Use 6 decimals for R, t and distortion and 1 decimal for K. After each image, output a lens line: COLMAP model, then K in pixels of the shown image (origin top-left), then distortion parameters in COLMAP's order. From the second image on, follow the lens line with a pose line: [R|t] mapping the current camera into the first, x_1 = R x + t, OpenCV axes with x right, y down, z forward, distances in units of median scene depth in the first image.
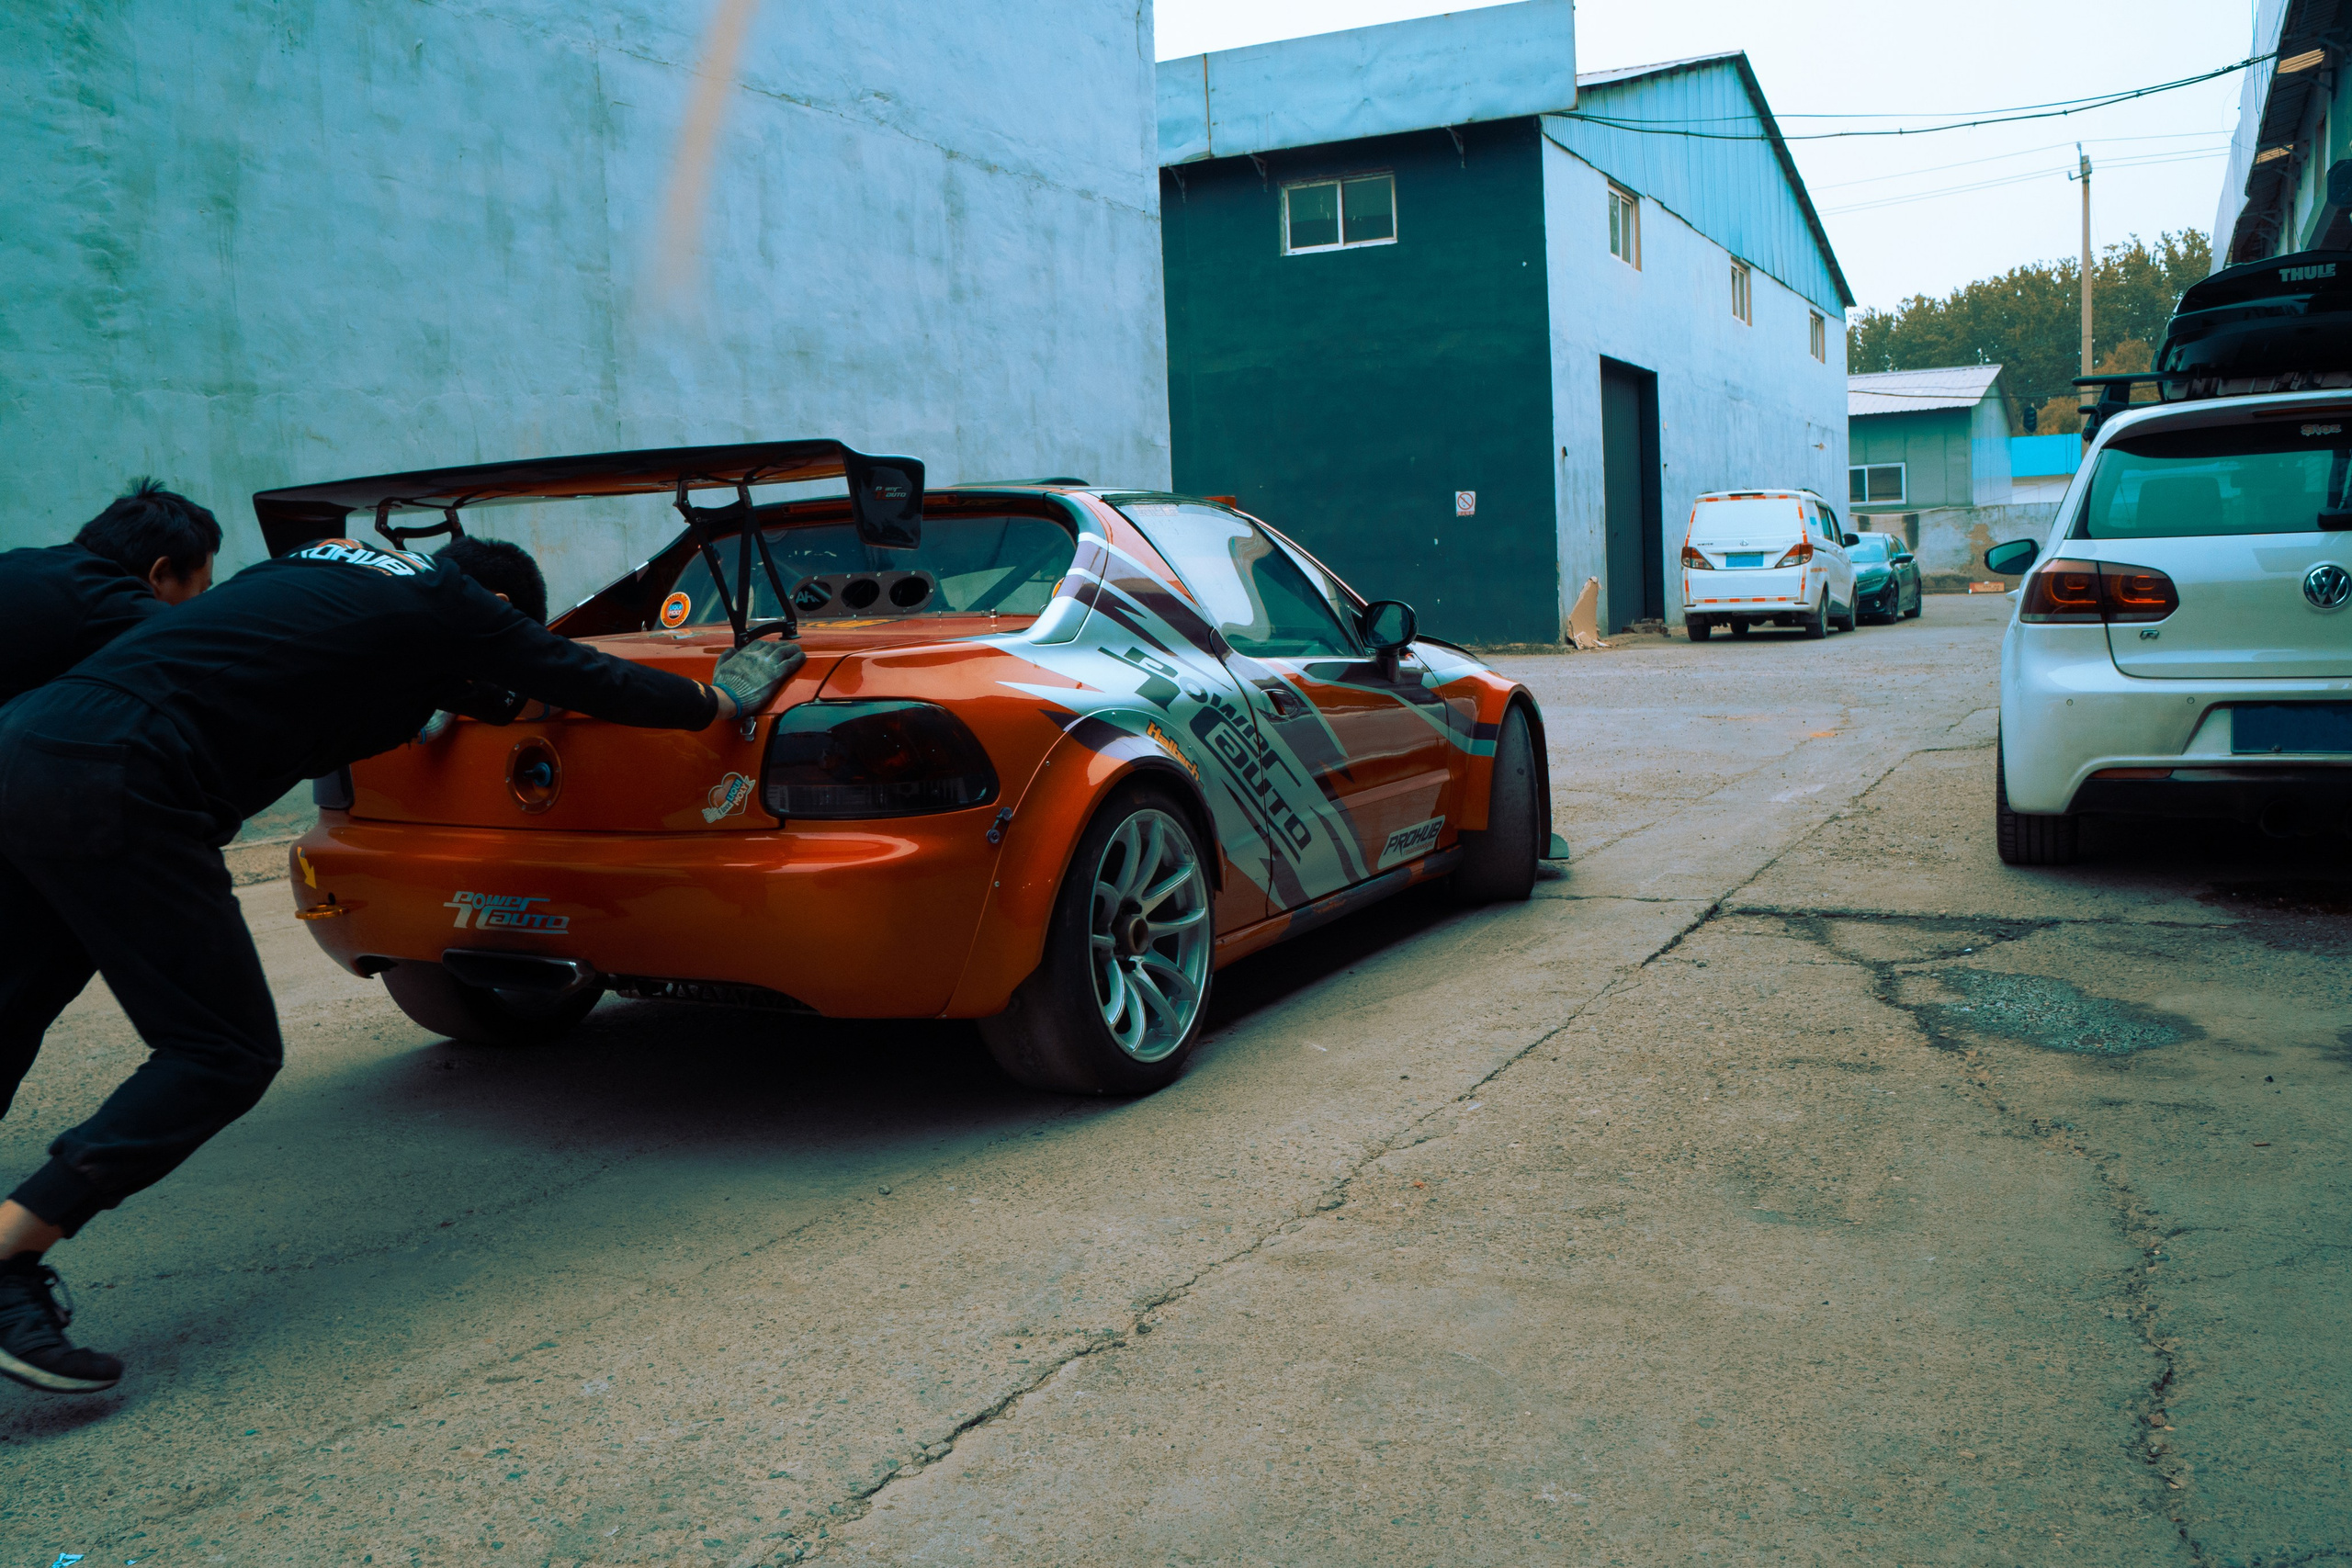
lens RADIAL K [[2069.7, 0, 1172.6], [0, 2069.7, 798.6], [0, 0, 1]] dist [-0.134096, 0.127201]
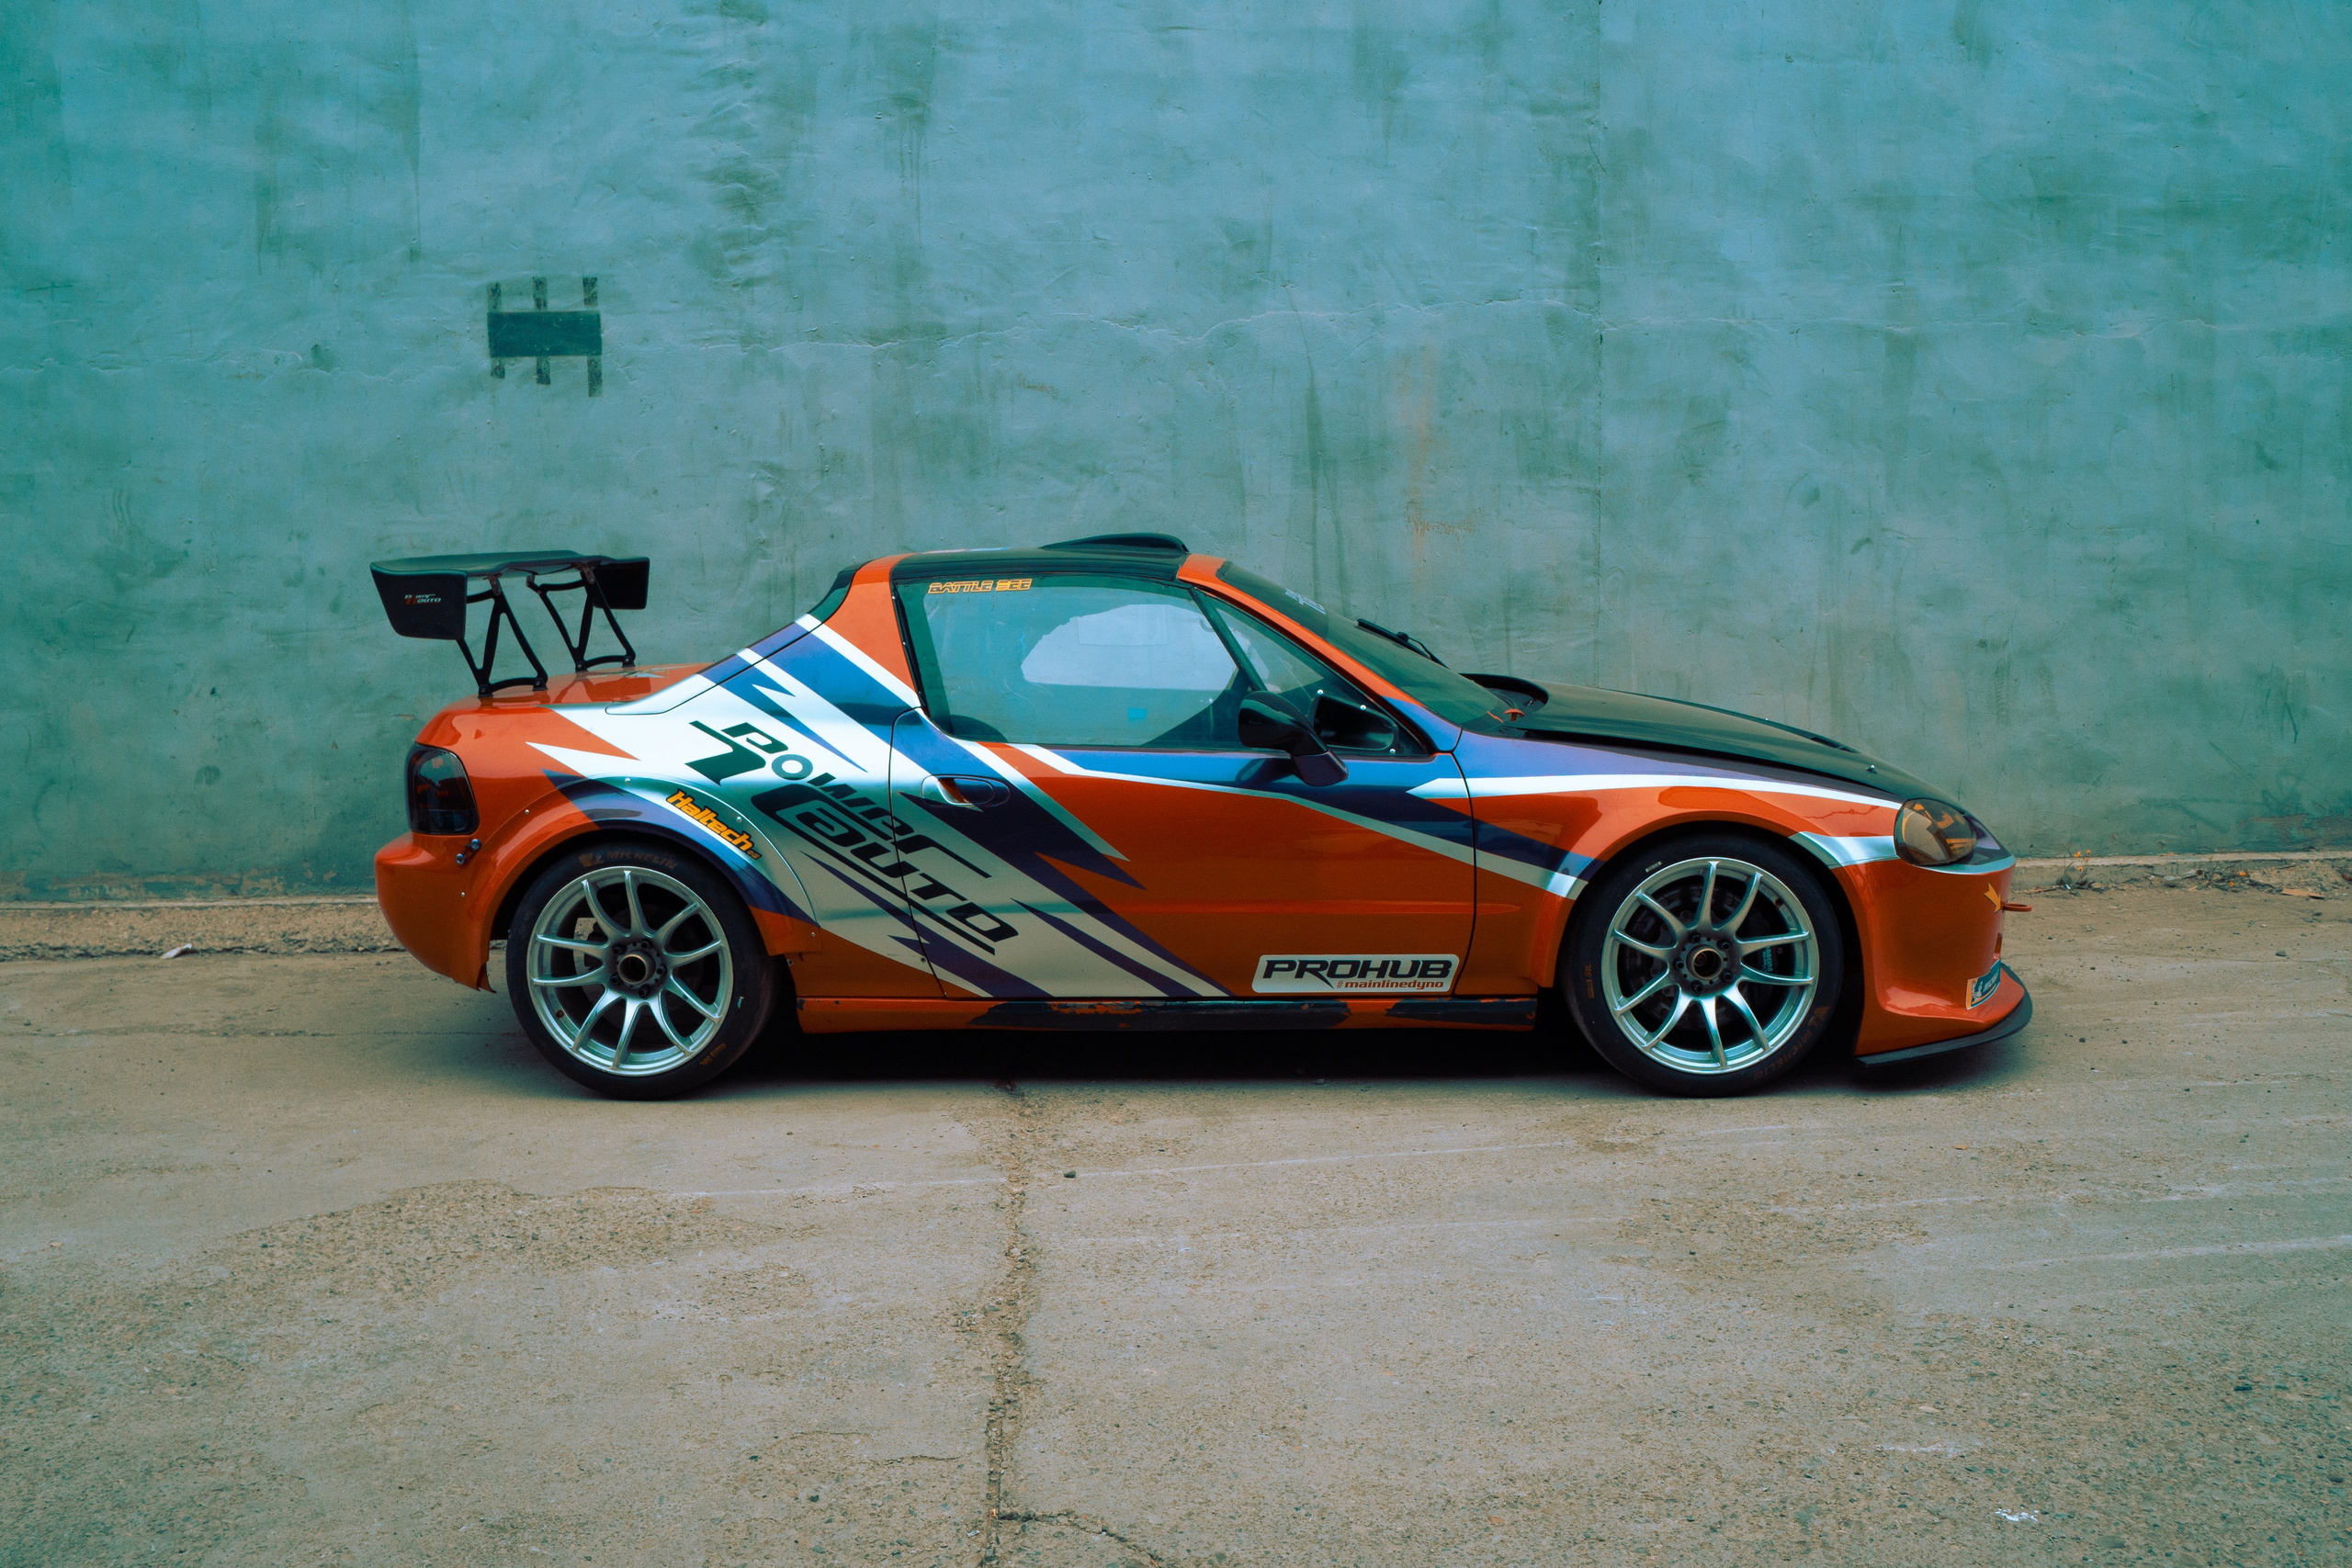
lens RADIAL K [[2069.7, 0, 1176.8], [0, 2069.7, 803.0], [0, 0, 1]] dist [-0.134096, 0.127201]
pose [[0.485269, 0.151913, -0.861067, 0.255003], [-0.094257, 0.988141, 0.121212, -0.099639], [0.869269, 0.022341, 0.493833, 0.542833]]
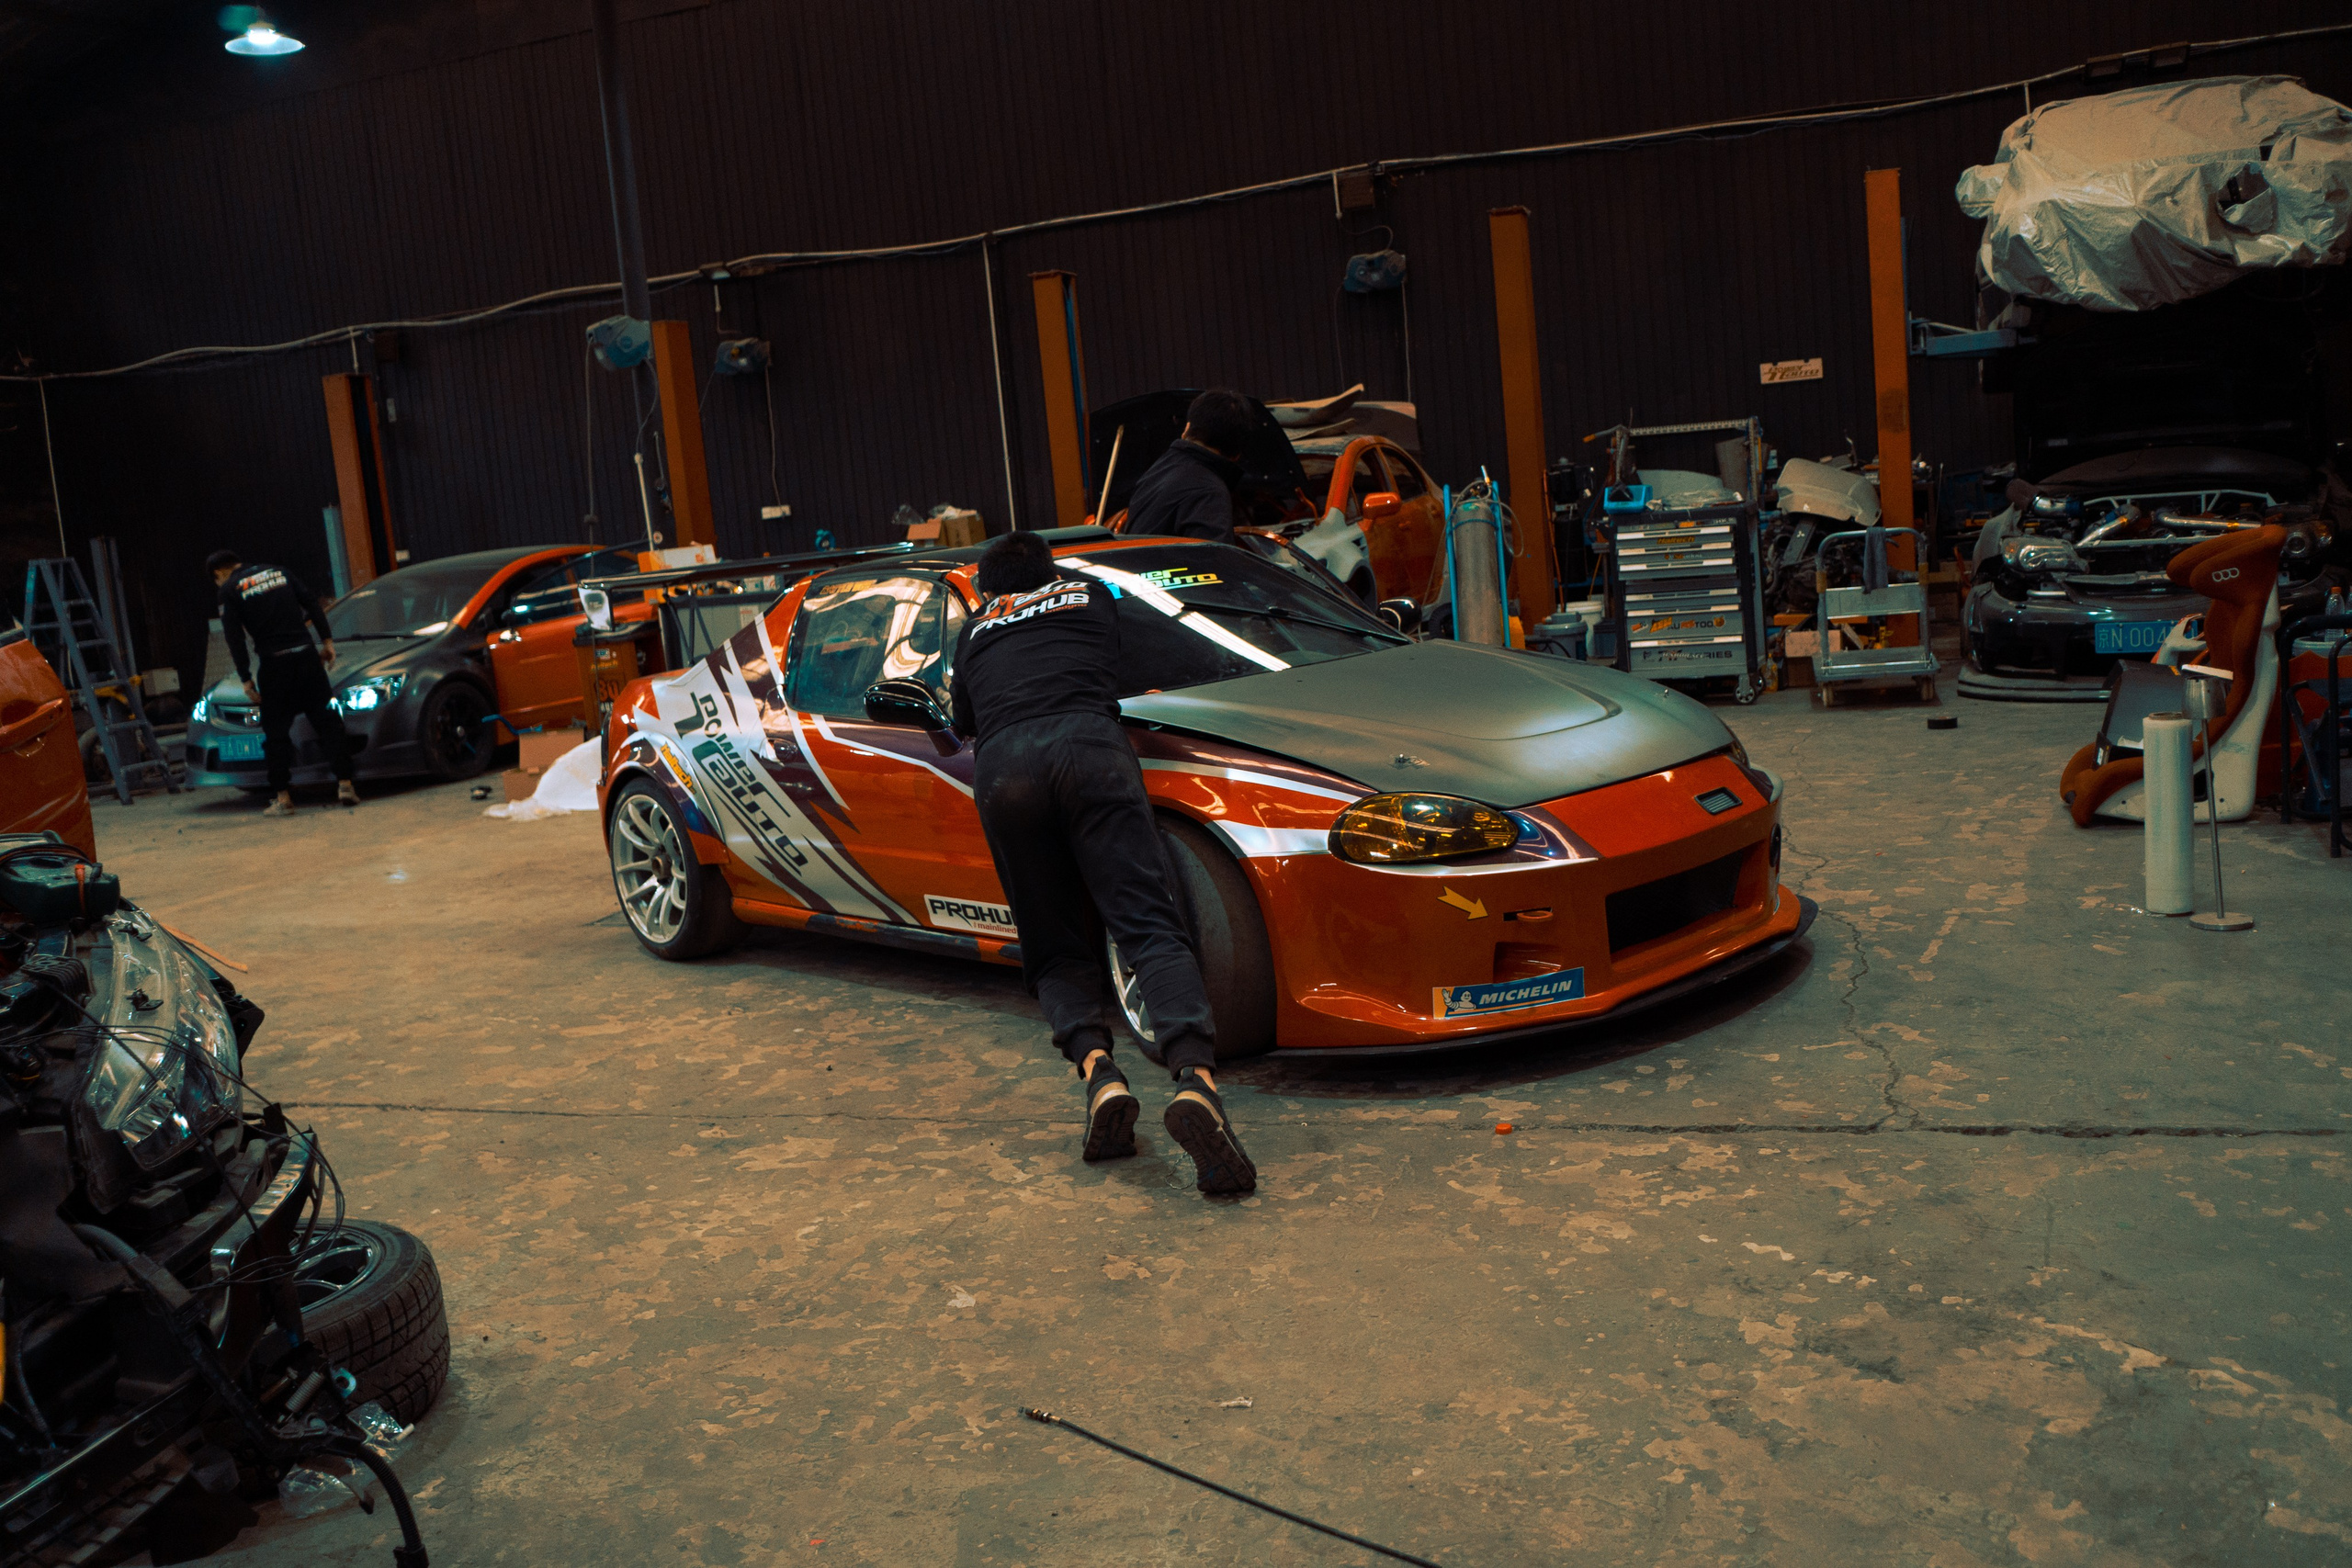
lens RADIAL K [[2069.7, 0, 1173.7], [0, 2069.7, 792.4], [0, 0, 1]] dist [-0.134096, 0.127201]
pose [[-0.250259, 0.198086, -0.947699, 0.377313], [-0.001430, 0.978770, 0.204958, -0.152875], [0.968178, 0.052648, -0.244662, 0.984714]]
